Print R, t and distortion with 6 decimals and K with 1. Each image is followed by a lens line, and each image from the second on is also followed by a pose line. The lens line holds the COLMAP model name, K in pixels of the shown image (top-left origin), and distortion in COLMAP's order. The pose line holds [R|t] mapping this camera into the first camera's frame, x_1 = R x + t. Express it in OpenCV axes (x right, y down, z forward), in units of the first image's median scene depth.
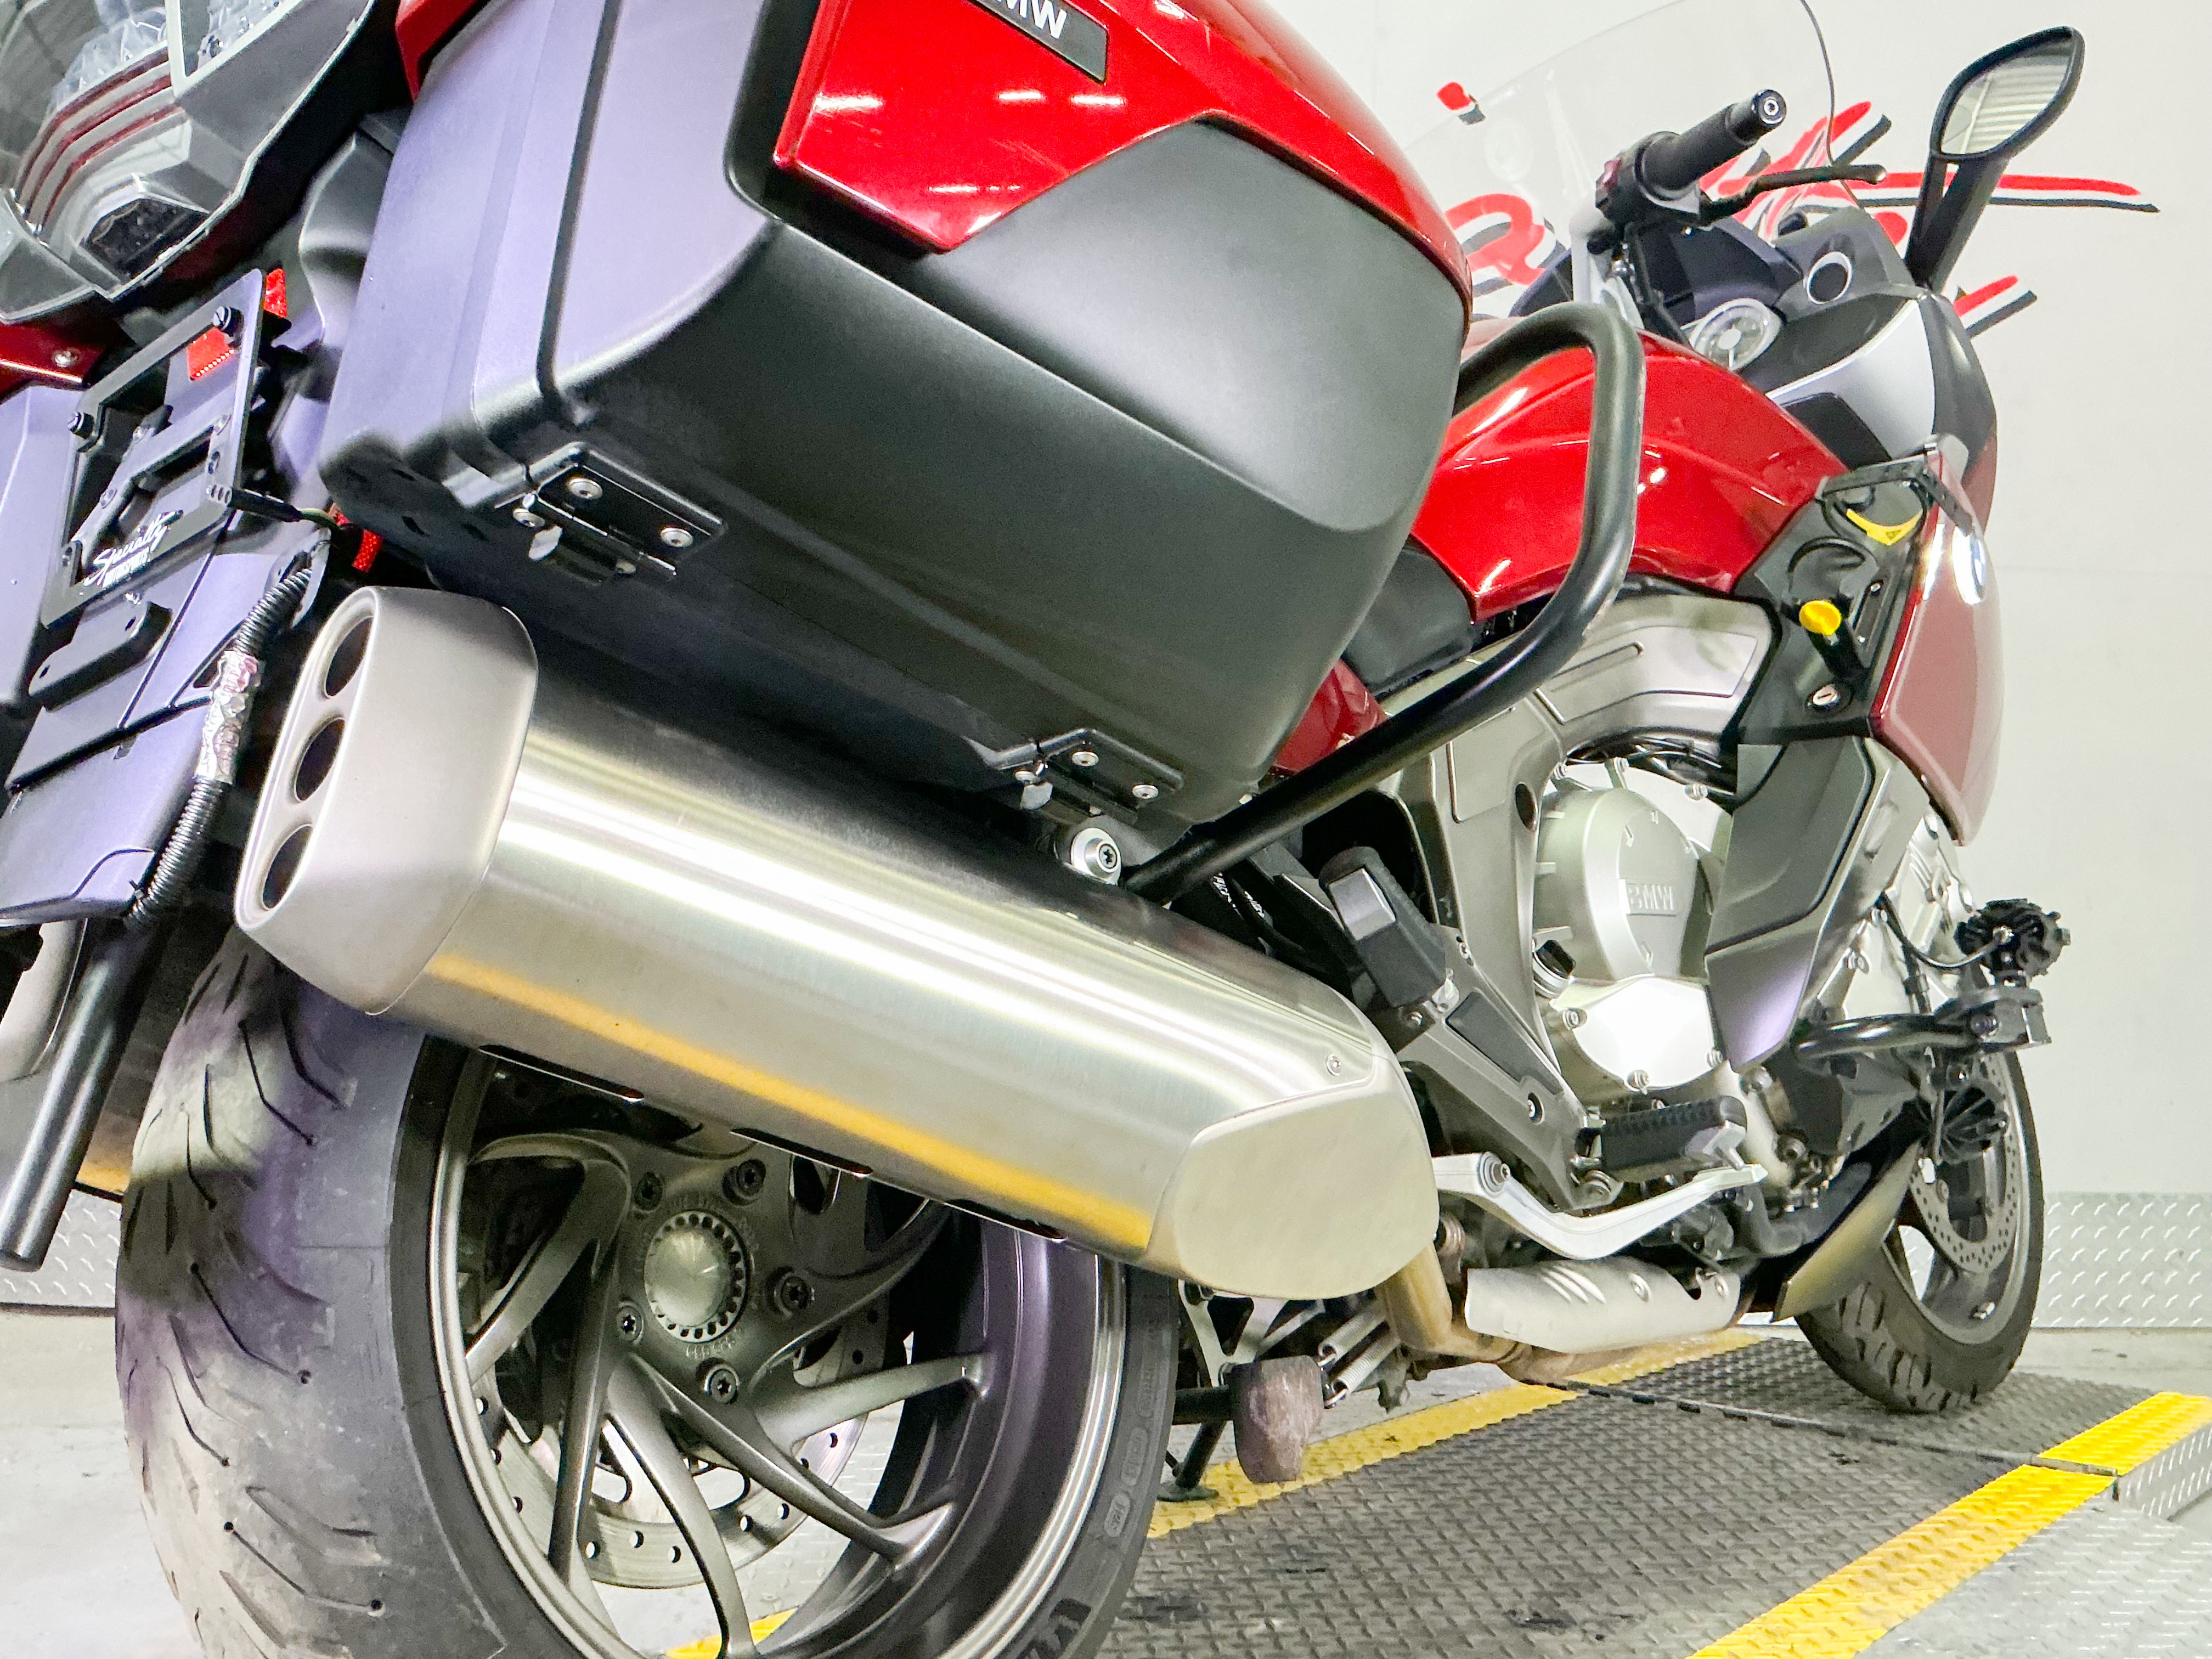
lens RADIAL K [[2198.0, 0, 1106.0], [0, 2198.0, 829.5], [0, 0, 1]] dist [0.146289, -0.329995]
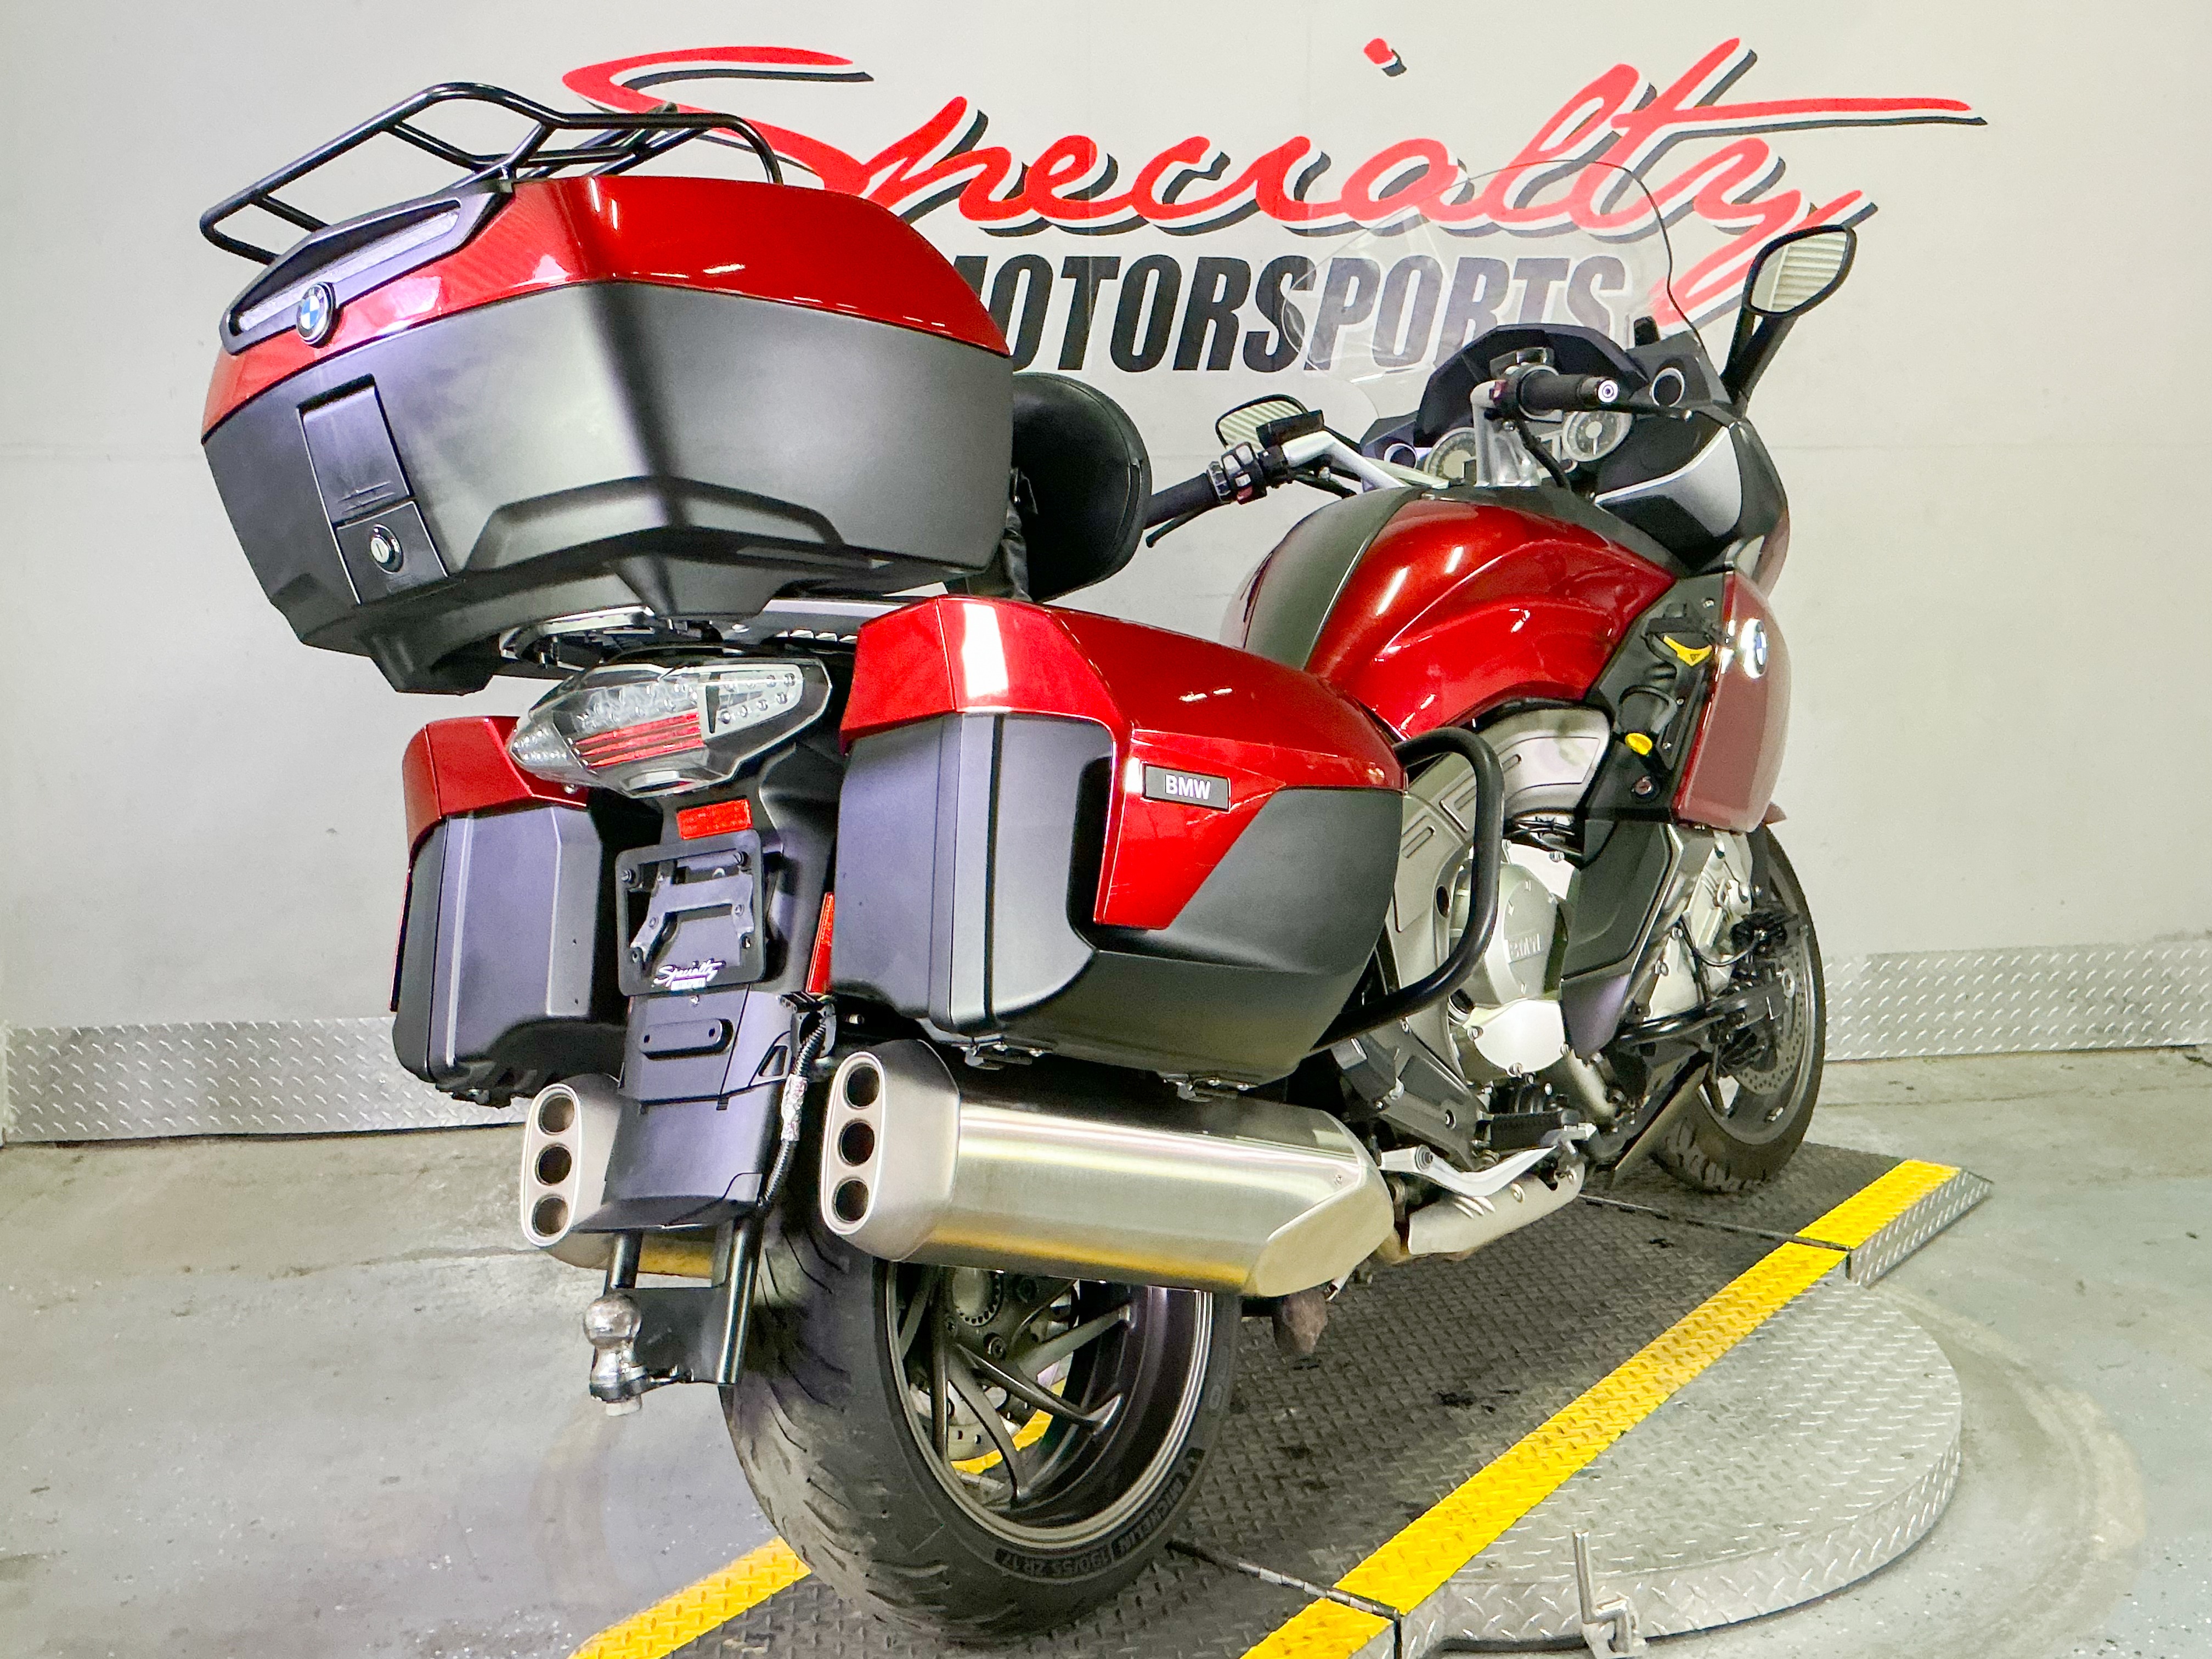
lens RADIAL K [[2390.2, 0, 1106.0], [0, 2390.2, 829.5], [0, 0, 1]] dist [0.166691, -0.347779]
pose [[0.998153, -0.045350, 0.040427, -0.099746], [0.036227, 0.978474, 0.203166, -0.377662], [-0.048770, -0.201326, 0.978309, -0.560556]]
